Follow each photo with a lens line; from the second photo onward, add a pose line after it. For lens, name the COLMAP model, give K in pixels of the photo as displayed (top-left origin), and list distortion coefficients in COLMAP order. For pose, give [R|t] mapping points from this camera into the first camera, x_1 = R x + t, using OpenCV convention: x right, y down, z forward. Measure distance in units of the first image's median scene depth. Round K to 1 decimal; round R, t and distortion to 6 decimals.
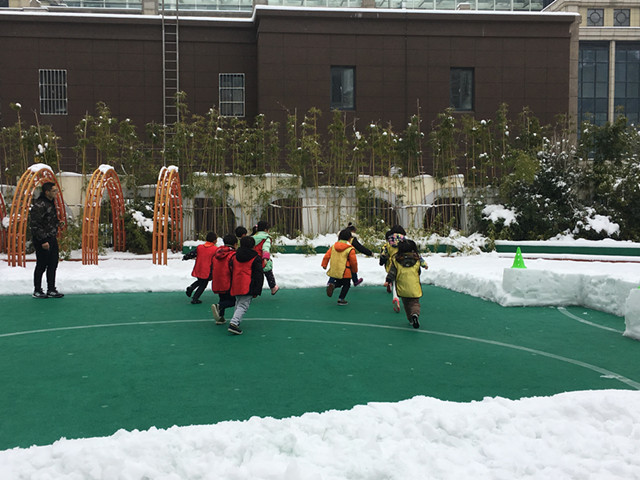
lens RADIAL K [[715.9, 0, 319.2], [0, 715.9, 243.5], [0, 0, 1]] dist [0.049791, 0.000000]
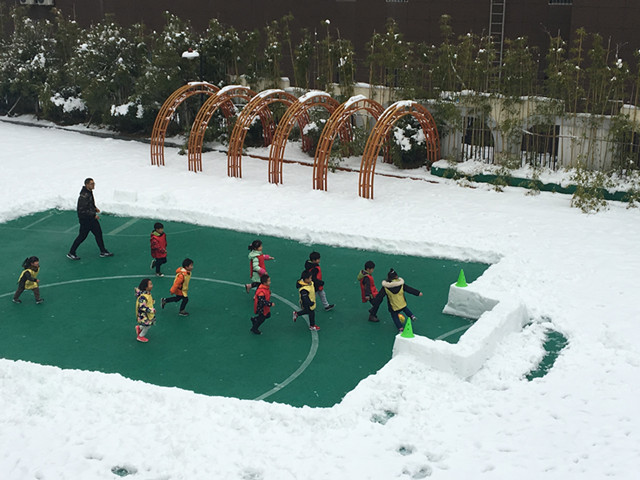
lens RADIAL K [[1002.3, 0, 318.6], [0, 1002.3, 237.9], [0, 0, 1]] dist [0.045556, 0.000000]
pose [[0.760940, 0.175013, -0.624772, 0.608458], [-0.021666, 0.969250, 0.245122, -0.244912], [0.648460, -0.172987, 0.741333, -0.233513]]
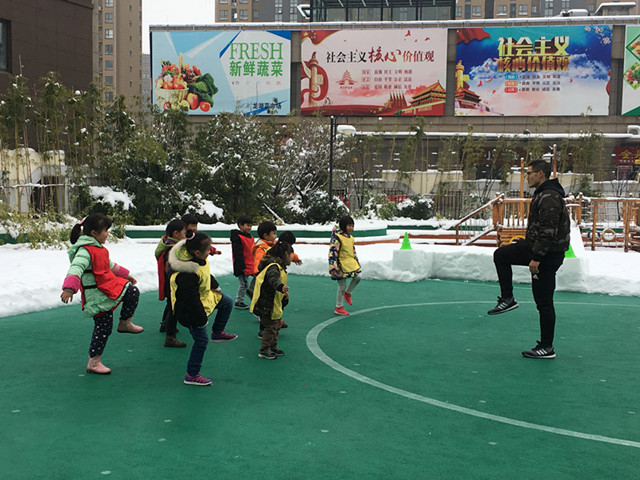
lens RADIAL K [[821.3, 0, 320.1], [0, 821.3, 240.4], [0, 0, 1]] dist [0.056596, 0.000000]
pose [[0.557305, -0.029387, 0.829788, -0.498007], [0.013267, 0.999561, 0.026489, -0.009801], [-0.830202, -0.003753, 0.557450, 0.192693]]
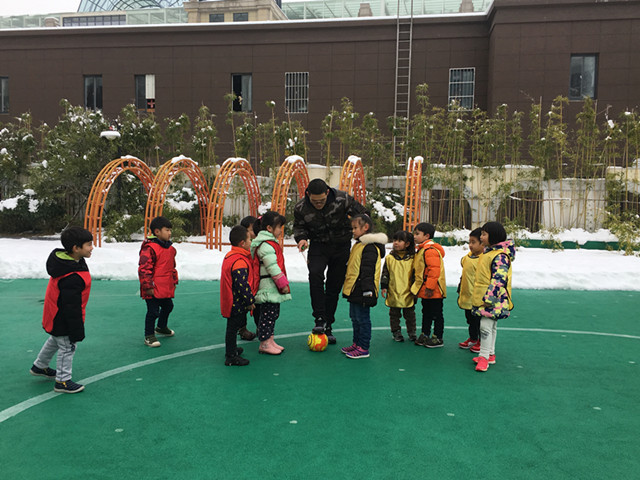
lens RADIAL K [[627.5, 0, 315.5], [0, 627.5, 241.1], [0, 0, 1]] dist [0.047798, 0.000000]
pose [[0.961995, 0.033606, -0.270990, -0.088202], [-0.030254, 0.999405, 0.016538, -0.000333], [0.271385, -0.007711, 0.962440, 0.099642]]
